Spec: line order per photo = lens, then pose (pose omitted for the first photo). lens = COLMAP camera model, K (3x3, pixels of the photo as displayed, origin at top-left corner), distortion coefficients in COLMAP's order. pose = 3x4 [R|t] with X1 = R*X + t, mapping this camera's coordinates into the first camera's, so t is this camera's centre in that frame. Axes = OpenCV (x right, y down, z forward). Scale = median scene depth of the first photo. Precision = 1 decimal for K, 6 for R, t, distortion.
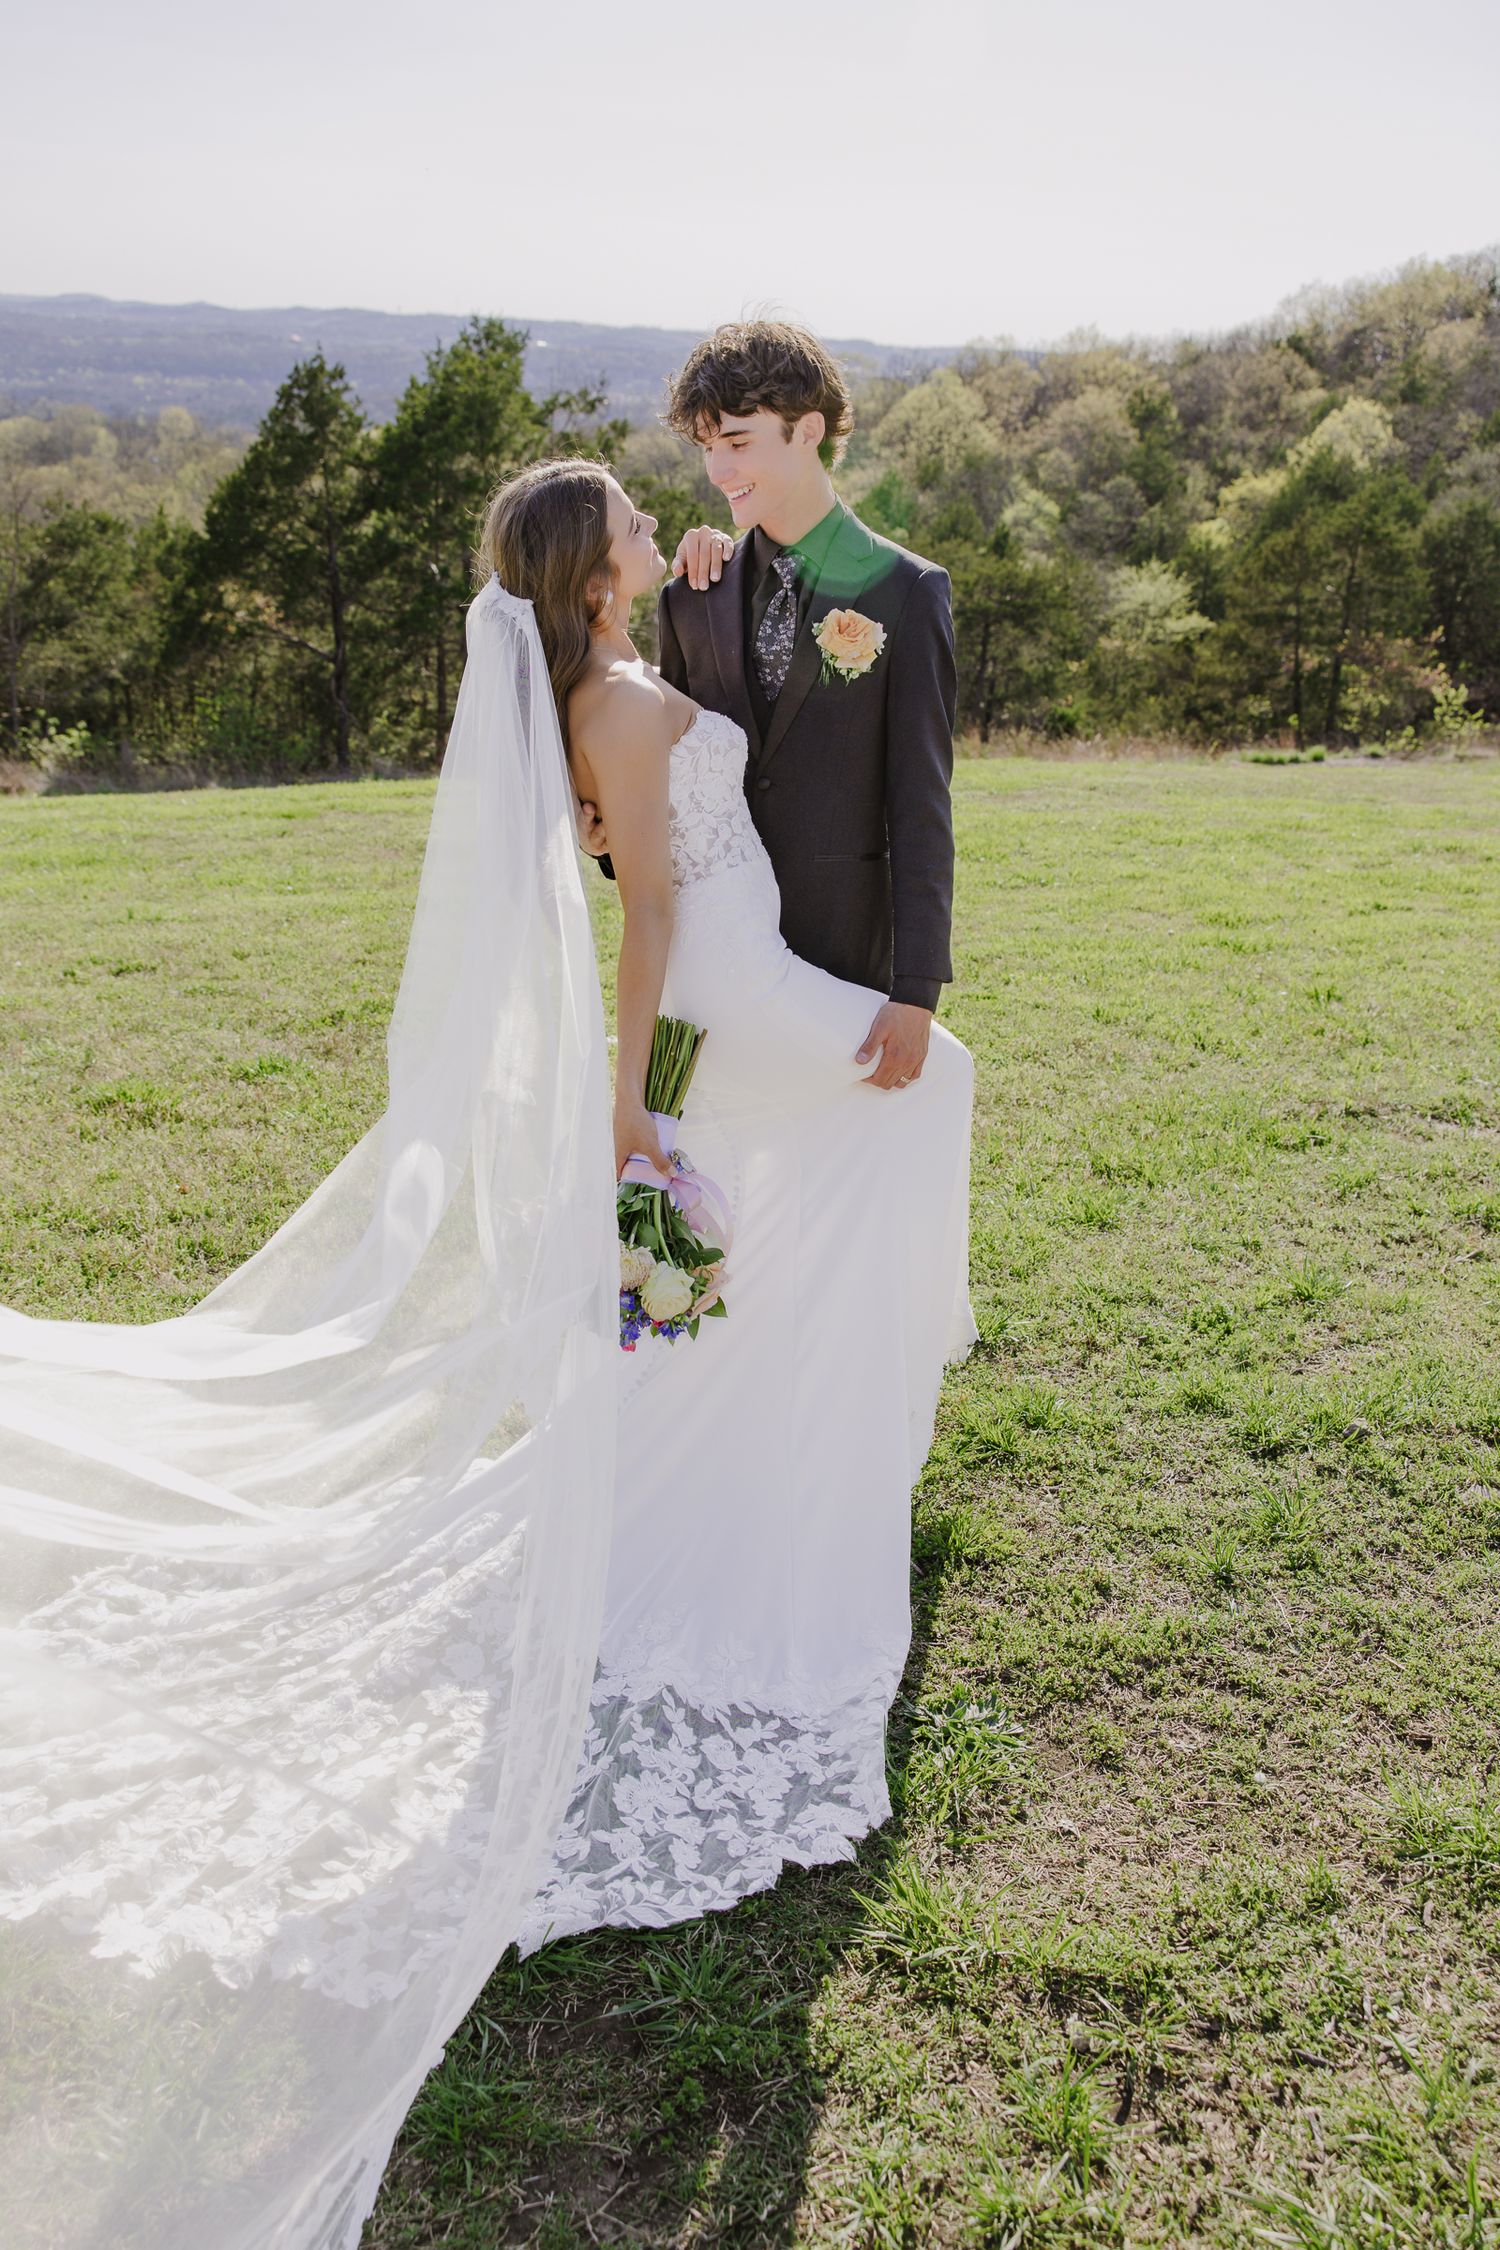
lens RADIAL K [[1960.1, 0, 732.0], [0, 1960.1, 1144.5], [0, 0, 1]] dist [-0.005243, 0.017076]
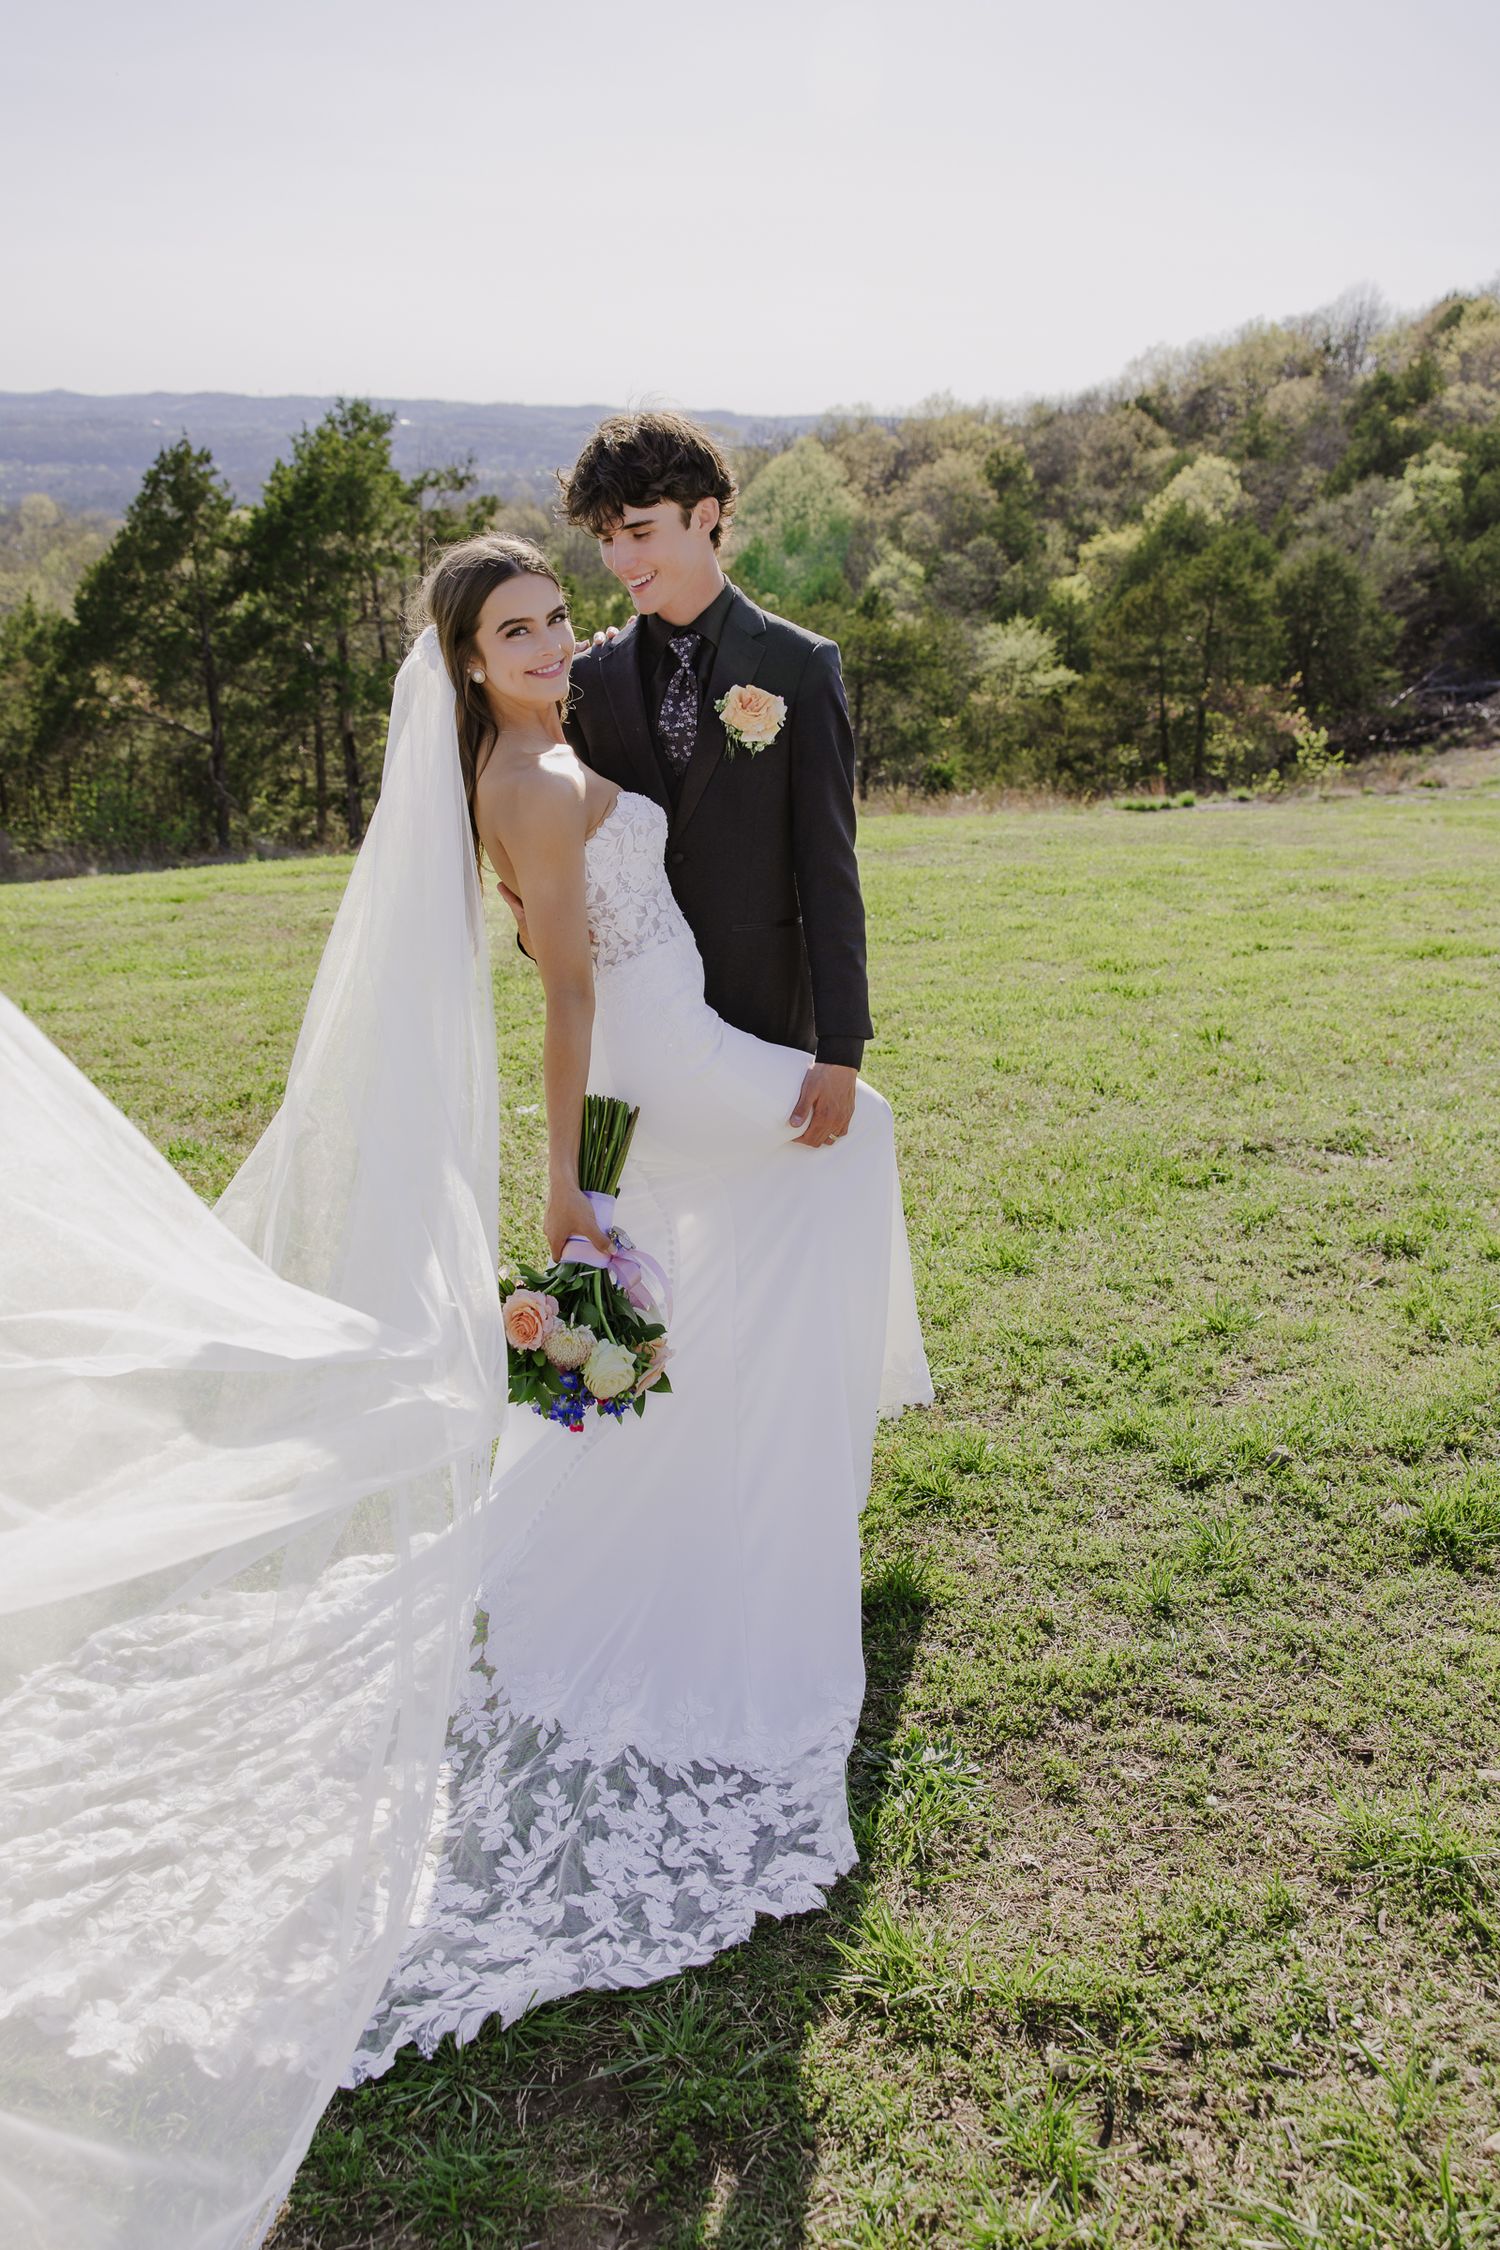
lens RADIAL K [[1960.1, 0, 736.3], [0, 1960.1, 1131.2], [0, 0, 1]] dist [-0.005243, 0.017076]
pose [[0.997432, -0.045295, 0.055476, -0.012992], [0.047371, 0.998203, -0.036705, -0.000775], [-0.053714, 0.039239, 0.997785, -0.015960]]
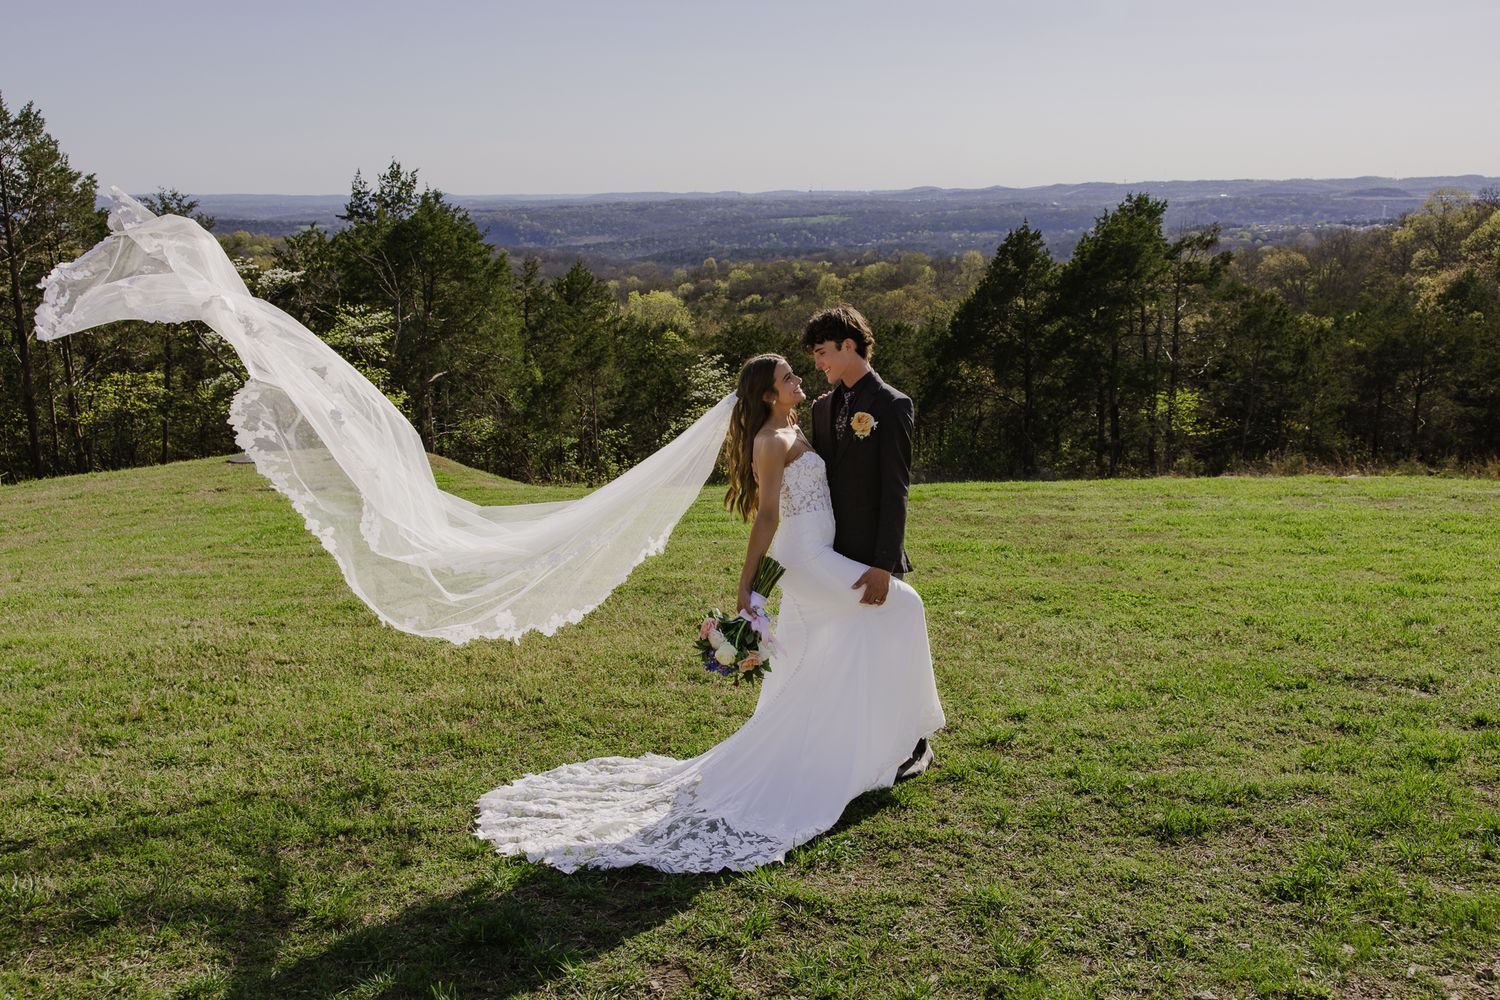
lens RADIAL K [[1306.7, 0, 743.2], [0, 1306.7, 507.5], [0, 0, 1]] dist [-0.005243, 0.017076]
pose [[0.908605, 0.027247, -0.416767, 0.478537], [-0.095163, 0.985128, -0.143063, 0.079906], [0.406671, 0.169649, 0.897685, -0.427538]]
